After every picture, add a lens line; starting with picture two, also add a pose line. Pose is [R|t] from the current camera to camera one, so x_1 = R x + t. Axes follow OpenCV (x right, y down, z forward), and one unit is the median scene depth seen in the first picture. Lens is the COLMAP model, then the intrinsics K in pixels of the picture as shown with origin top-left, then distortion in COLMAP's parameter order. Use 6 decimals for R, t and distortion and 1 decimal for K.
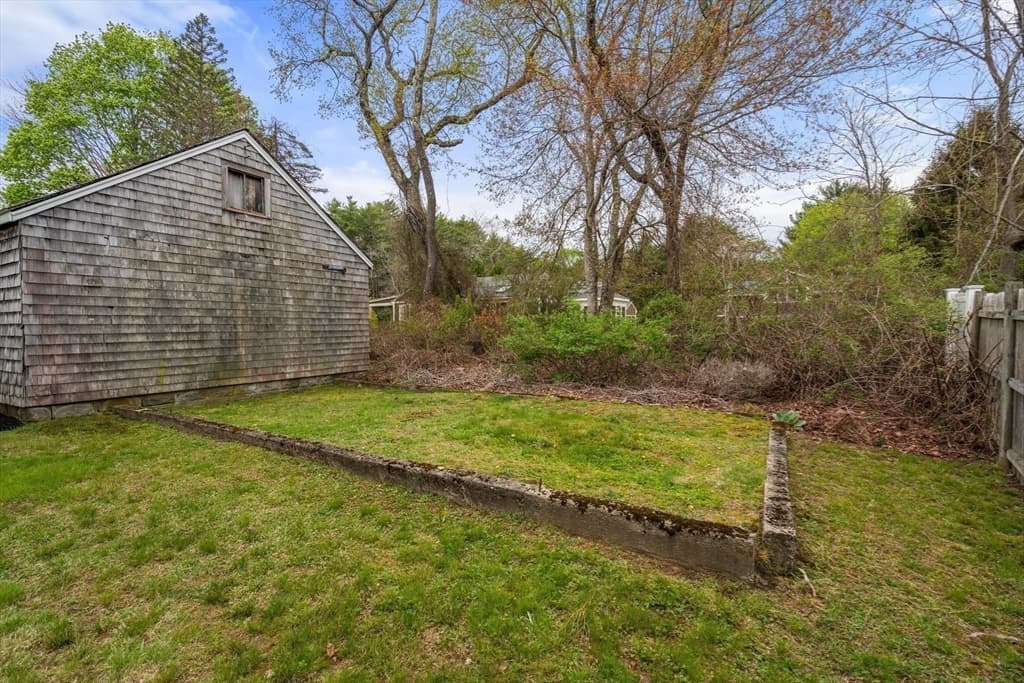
lens RADIAL K [[460.4, 0, 507.1], [0, 460.4, 339.6], [0, 0, 1]] dist [-0.004097, -0.001483]
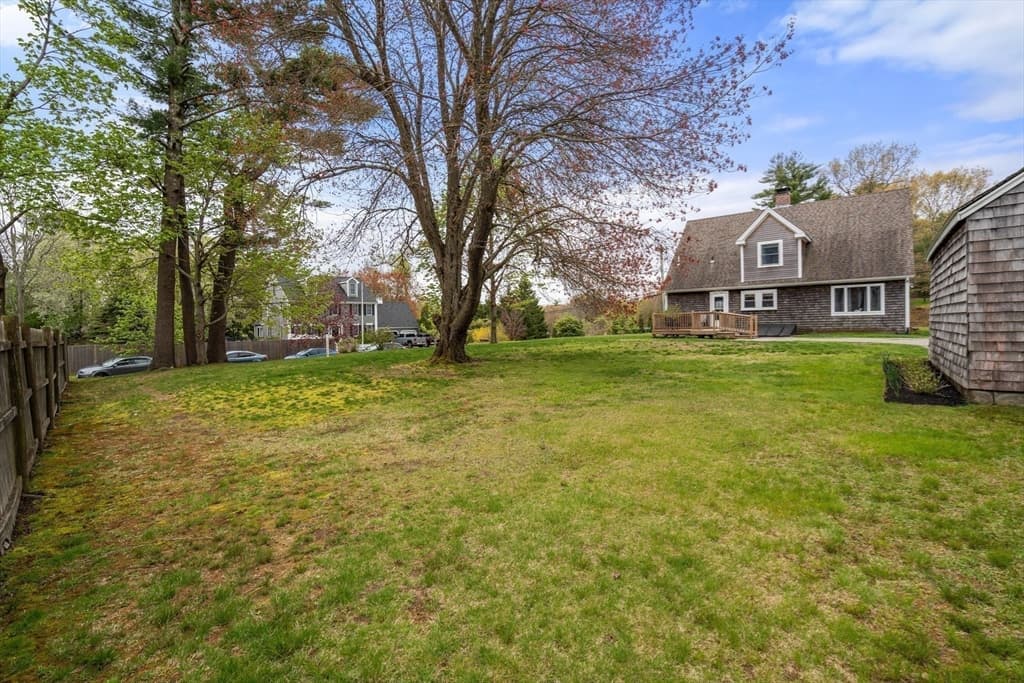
lens RADIAL K [[460.4, 0, 513.9], [0, 460.4, 331.0], [0, 0, 1]] dist [-0.004097, -0.001483]
pose [[-0.148616, 0.019087, -0.988711, 0.181964], [-0.005993, 0.999778, 0.020201, -0.004975], [0.988877, 0.008928, -0.148469, 0.091328]]
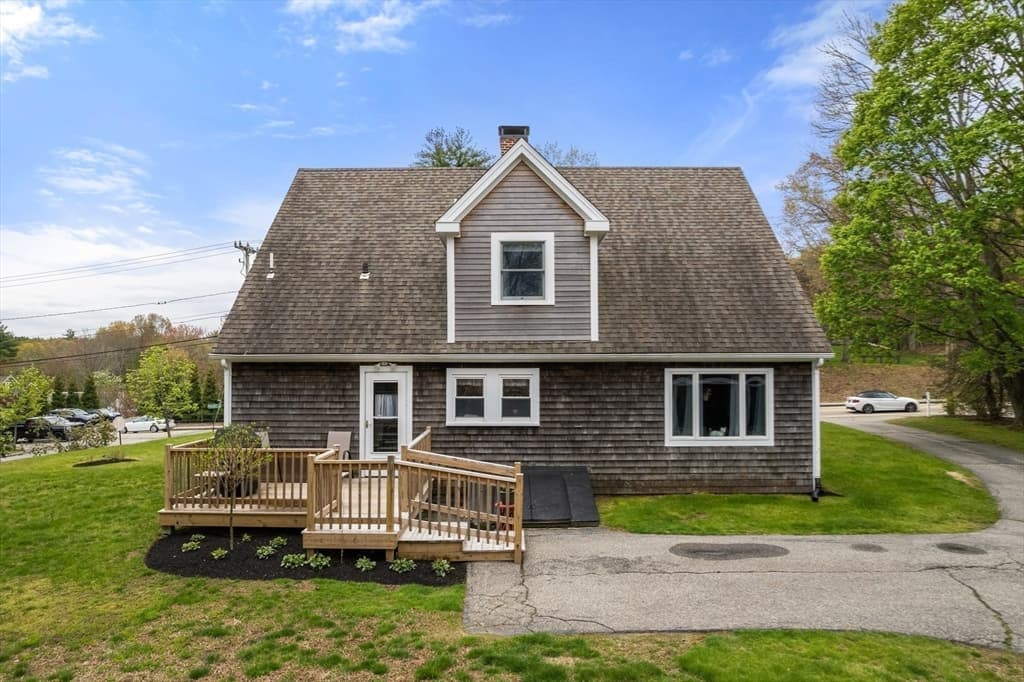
lens RADIAL K [[663.0, 0, 508.5], [0, 663.0, 351.2], [0, 0, 1]] dist [-0.049831, 0.031000]
pose [[0.501460, -0.018453, -0.864984, -0.783444], [-0.022755, 0.999145, -0.034507, -0.109389], [0.864881, 0.036986, 0.500612, 0.297265]]
